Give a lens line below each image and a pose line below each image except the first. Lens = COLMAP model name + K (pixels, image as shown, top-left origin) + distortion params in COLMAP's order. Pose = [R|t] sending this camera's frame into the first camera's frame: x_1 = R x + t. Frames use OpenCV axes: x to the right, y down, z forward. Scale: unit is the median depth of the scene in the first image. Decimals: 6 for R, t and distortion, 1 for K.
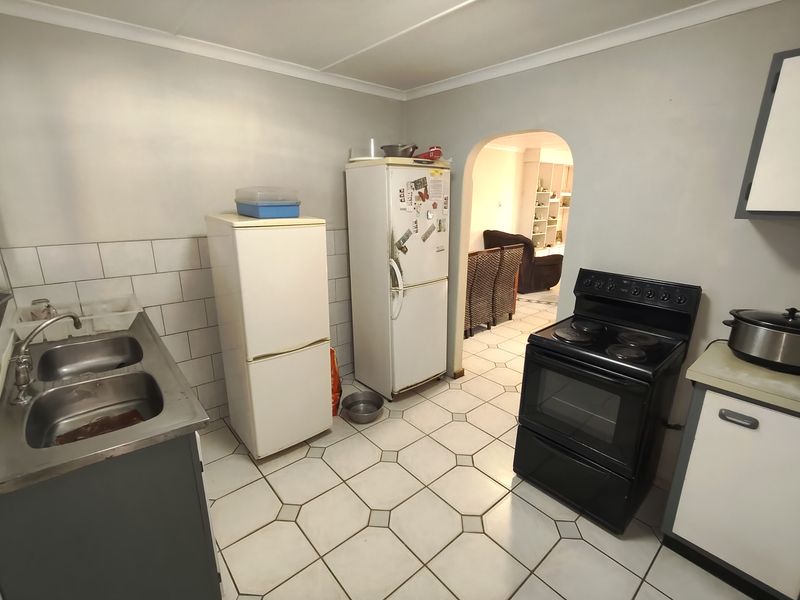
lens RADIAL K [[371.3, 0, 400.0], [0, 371.3, 300.0], [0, 0, 1]] dist [-0.000450, 0.000447]
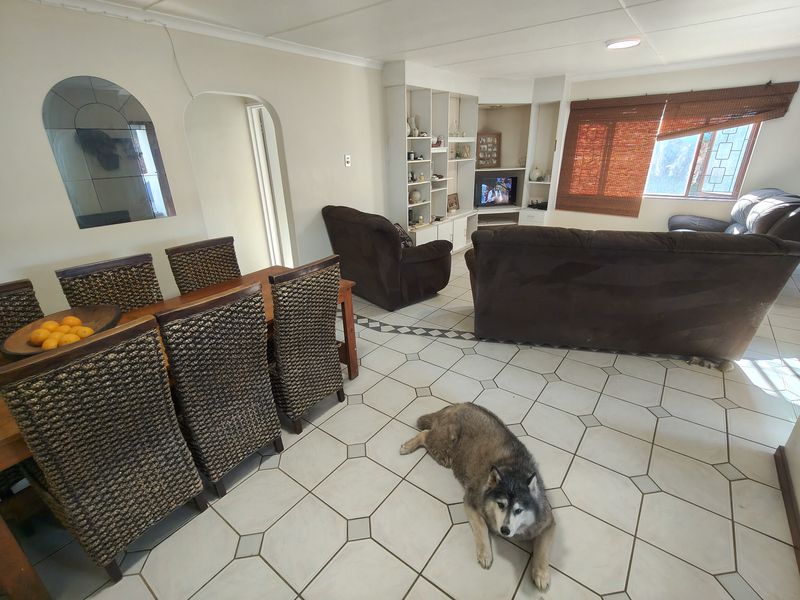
lens RADIAL K [[371.3, 0, 400.0], [0, 371.3, 300.0], [0, 0, 1]] dist [-0.000450, 0.000447]
pose [[0.977939, -0.107152, 0.179317, 0.208506], [0.085208, 0.988375, 0.125915, -0.097318], [-0.190725, -0.107858, 0.975700, 0.352905]]
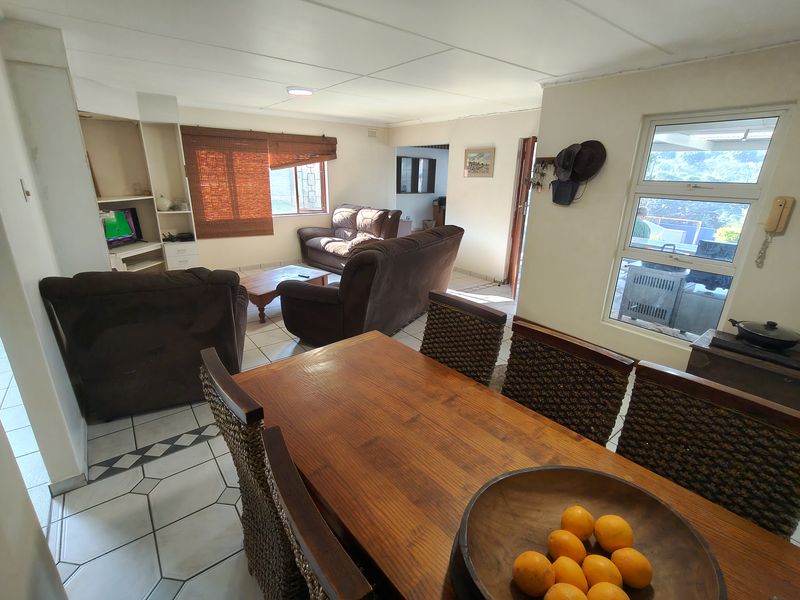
lens RADIAL K [[379.7, 0, 400.0], [0, 379.7, 300.0], [0, 0, 1]] dist [0.002724, -0.000230]
pose [[0.048160, -0.325180, 0.944425, -0.045843], [0.249627, 0.919437, 0.303847, -0.182622], [-0.967144, 0.221121, 0.125454, 0.647984]]
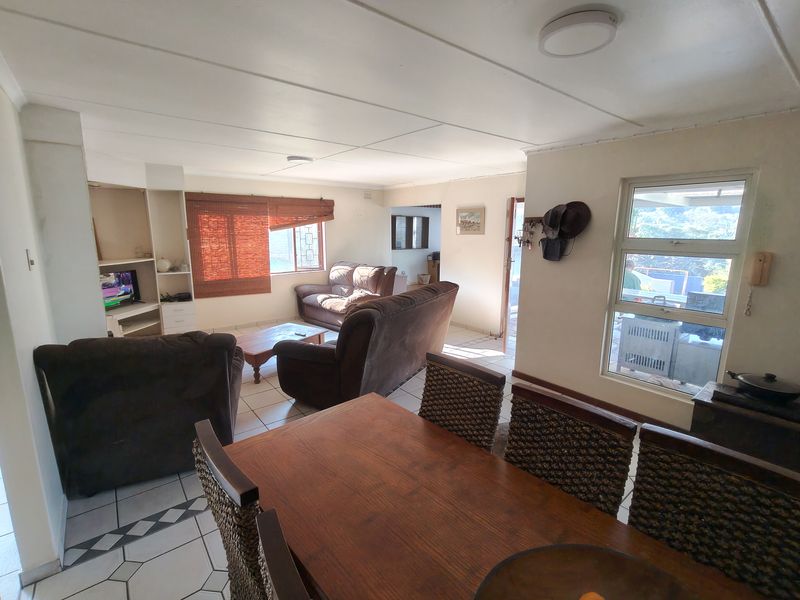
lens RADIAL K [[379.7, 0, 400.0], [0, 379.7, 300.0], [0, 0, 1]] dist [0.002724, -0.000230]
pose [[0.033408, -0.194464, 0.980341, -0.046139], [0.263498, 0.947898, 0.179049, -0.190855], [-0.964081, 0.252336, 0.082908, 0.646795]]
